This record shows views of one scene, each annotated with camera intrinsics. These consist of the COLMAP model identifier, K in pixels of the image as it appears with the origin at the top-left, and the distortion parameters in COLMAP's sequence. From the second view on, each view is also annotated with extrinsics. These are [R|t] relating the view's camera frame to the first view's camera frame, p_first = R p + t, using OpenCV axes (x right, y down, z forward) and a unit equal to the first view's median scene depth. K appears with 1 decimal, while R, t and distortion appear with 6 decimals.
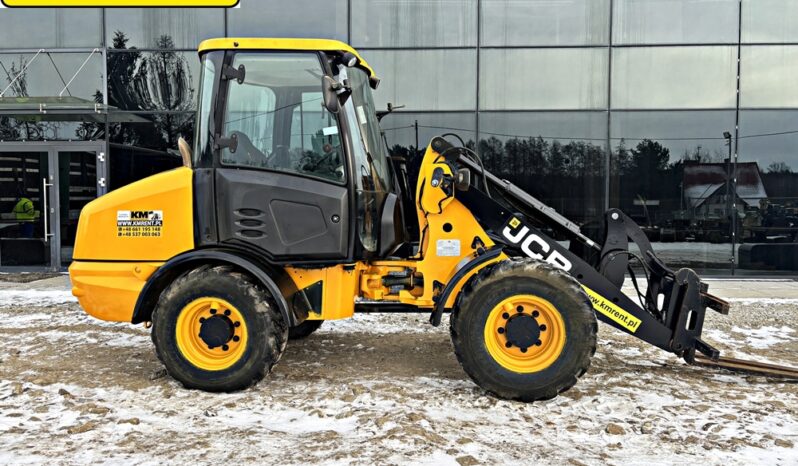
lens RADIAL K [[602.8, 0, 394.0], [0, 602.8, 239.5], [0, 0, 1]] dist [0.044845, -0.052681]
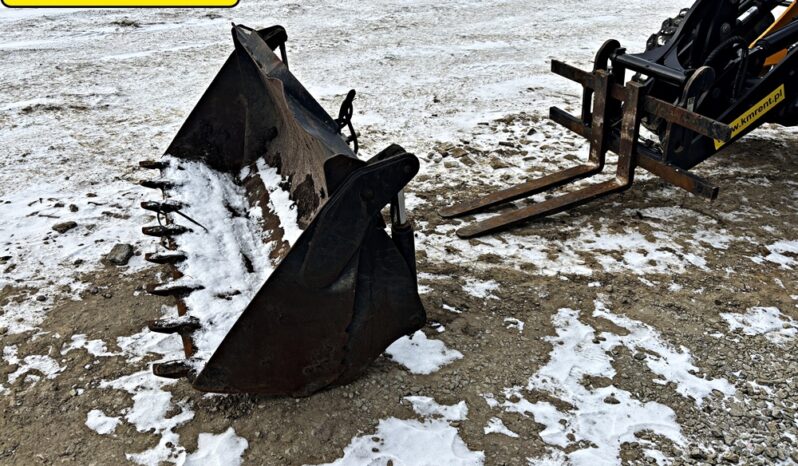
lens RADIAL K [[602.8, 0, 397.8], [0, 602.8, 238.3], [0, 0, 1]] dist [0.044845, -0.052681]
pose [[-0.867401, 0.216004, -0.448284, 1.165682], [-0.078461, 0.830235, 0.551864, -0.163171], [0.491386, 0.513860, -0.703198, 1.572900]]
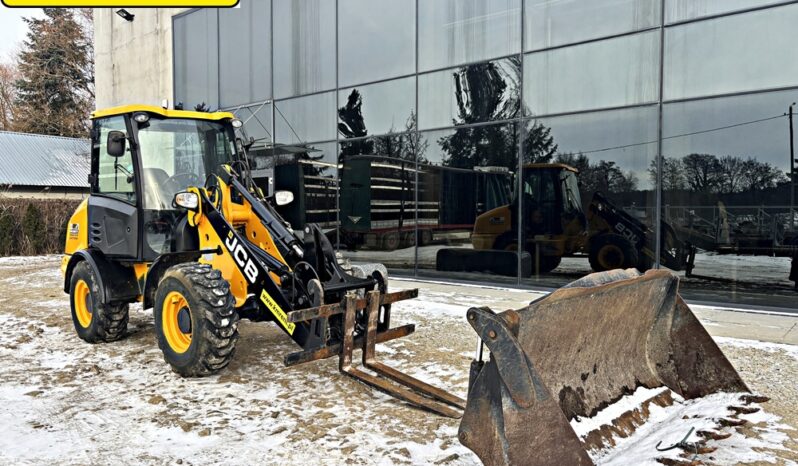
lens RADIAL K [[602.8, 0, 399.0], [0, 602.8, 237.7], [0, 0, 1]] dist [0.044845, -0.052681]
pose [[0.800423, 0.018963, -0.599135, 1.232312], [-0.027081, 0.999623, -0.004540, -0.026247], [0.598823, 0.019860, 0.800635, 0.232244]]
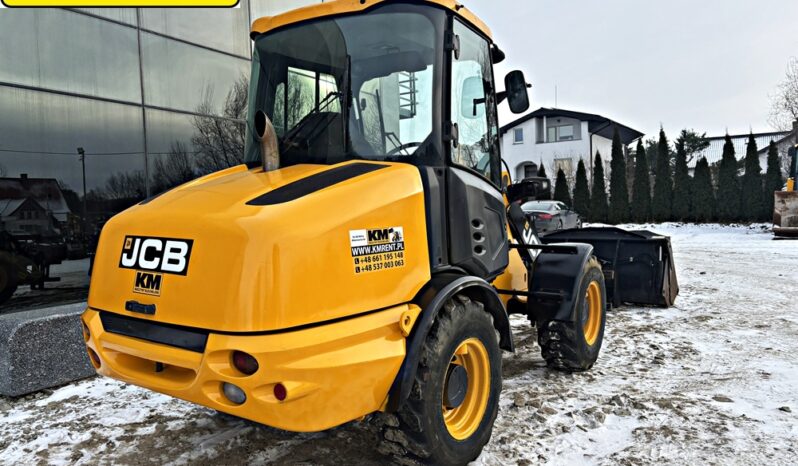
lens RADIAL K [[602.8, 0, 397.9], [0, 602.8, 239.3], [0, 0, 1]] dist [0.044845, -0.052681]
pose [[0.461585, -0.057076, 0.885258, -0.963861], [0.079908, 0.996546, 0.022586, -0.049007], [-0.883490, 0.060314, 0.464551, 0.699277]]
